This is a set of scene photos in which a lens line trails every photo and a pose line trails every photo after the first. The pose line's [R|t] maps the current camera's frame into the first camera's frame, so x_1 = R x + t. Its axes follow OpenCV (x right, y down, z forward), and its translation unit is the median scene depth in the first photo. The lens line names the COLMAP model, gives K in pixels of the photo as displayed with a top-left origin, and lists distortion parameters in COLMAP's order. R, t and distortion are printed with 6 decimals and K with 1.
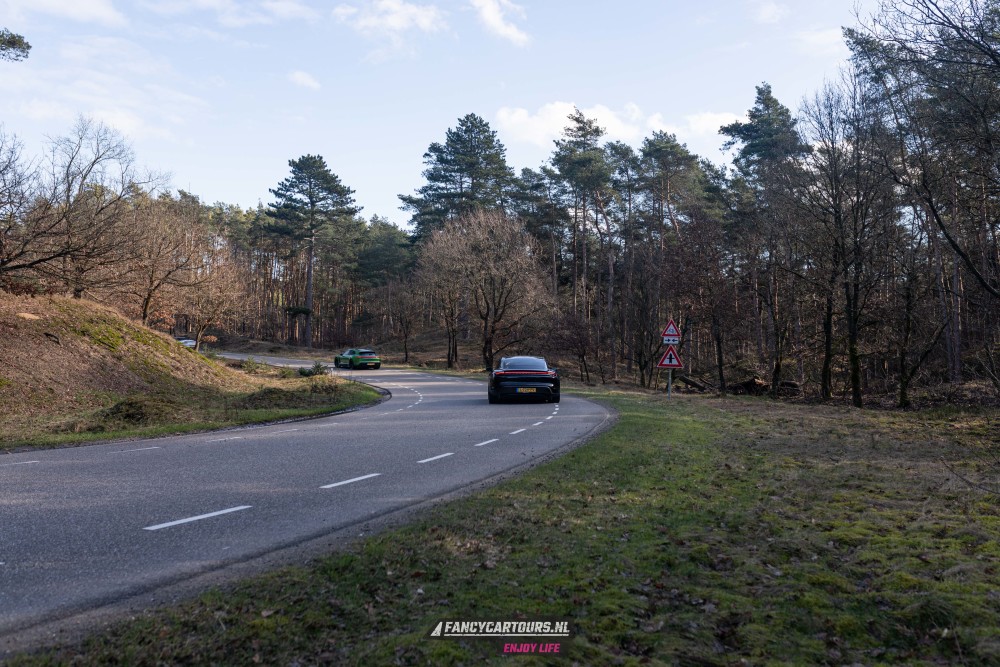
lens RADIAL K [[961.3, 0, 501.0], [0, 961.3, 318.2], [0, 0, 1]] dist [-0.002444, 0.004450]
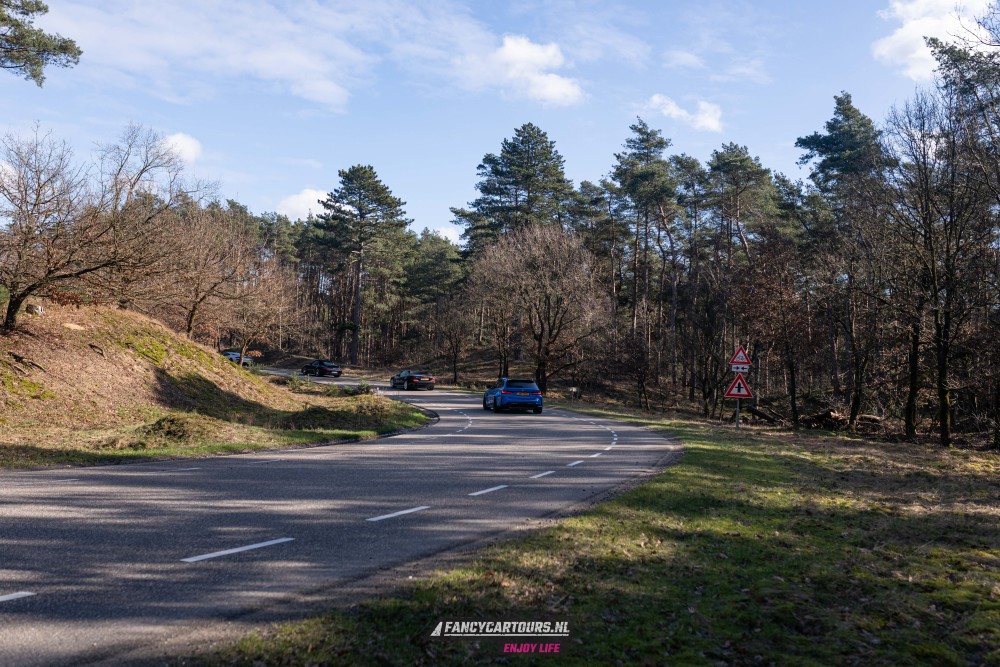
lens RADIAL K [[1007.6, 0, 472.6], [0, 1007.6, 334.7], [0, 0, 1]] dist [0.003641, -0.008887]
pose [[0.996446, 0.022969, -0.081036, -0.001916], [-0.023206, 0.999729, -0.001983, -0.000971], [0.080969, 0.003857, 0.996709, 0.005831]]
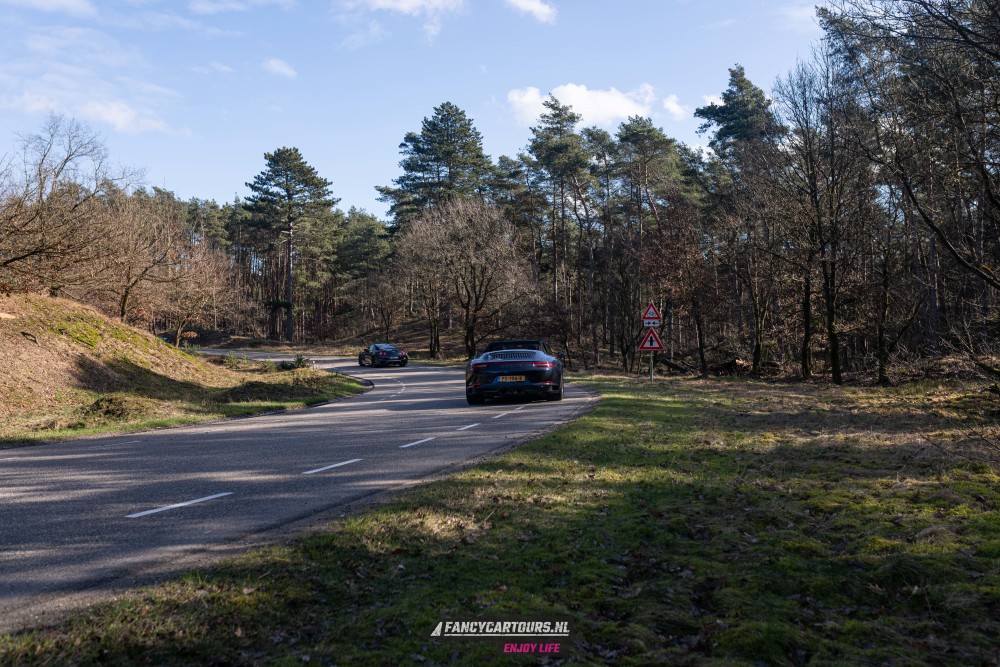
lens RADIAL K [[962.5, 0, 501.4], [0, 962.5, 319.5], [0, 0, 1]] dist [-0.002671, 0.001953]
pose [[0.999464, -0.026561, 0.019120, 0.001053], [0.026314, 0.999569, 0.013012, 0.001613], [-0.019457, -0.012502, 0.999733, -0.001345]]
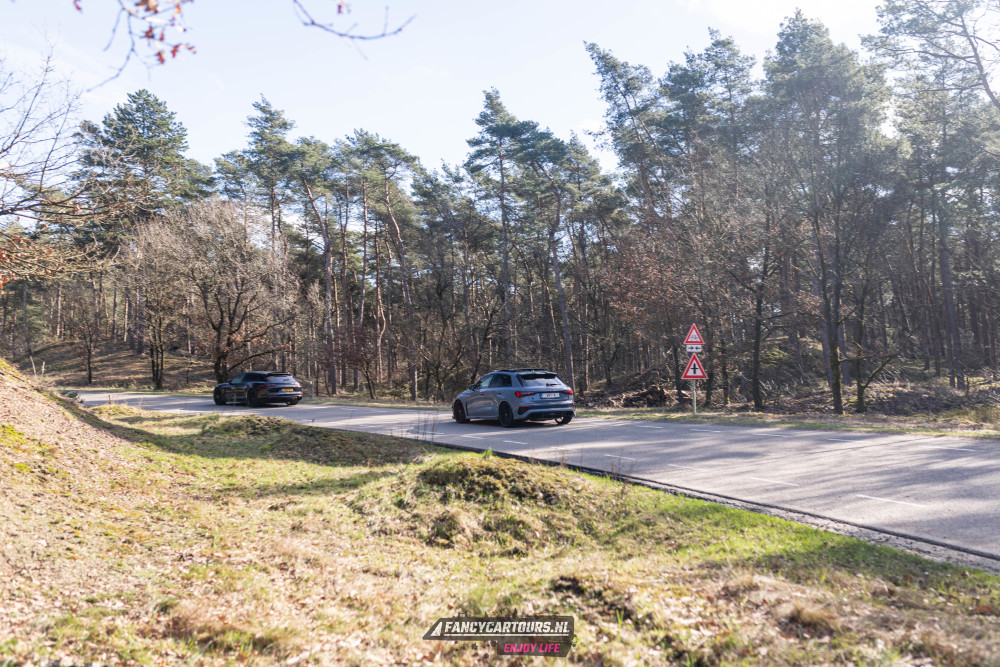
lens RADIAL K [[961.3, 0, 501.0], [0, 961.3, 318.2], [0, 0, 1]] dist [-0.002444, 0.004450]
pose [[0.893740, 0.000213, 0.448585, -0.290391], [0.005805, 0.999911, -0.012040, 0.004018], [-0.448547, 0.013365, 0.893659, 0.224210]]
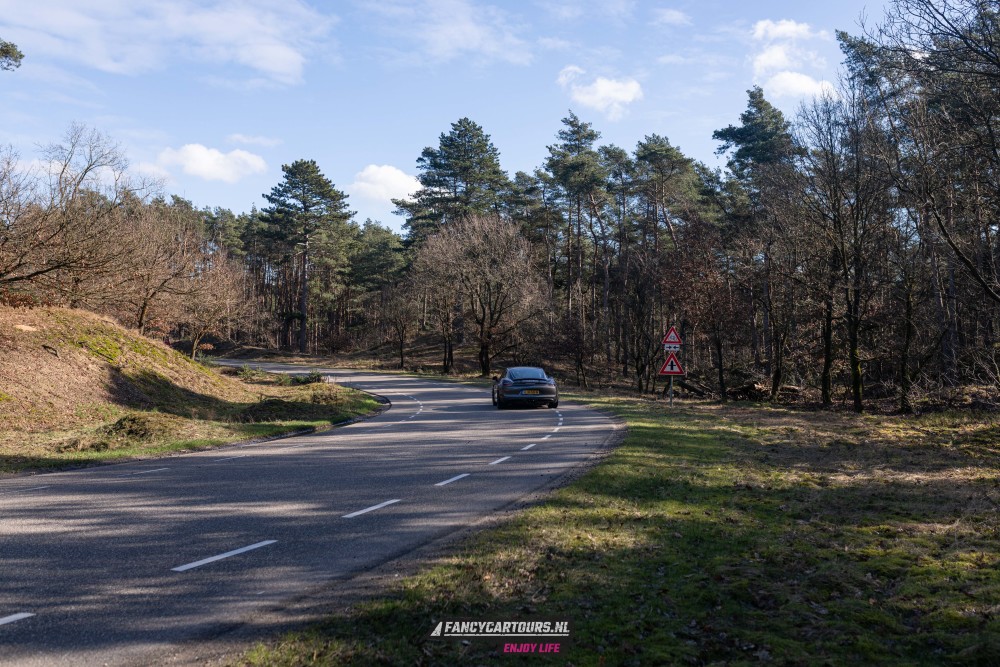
lens RADIAL K [[961.3, 0, 501.0], [0, 961.3, 318.2], [0, 0, 1]] dist [-0.002444, 0.004450]
pose [[0.999942, -0.007111, 0.008106, -0.006590], [0.007129, 0.999972, -0.002154, -0.004839], [-0.008090, 0.002212, 0.999965, 0.003127]]
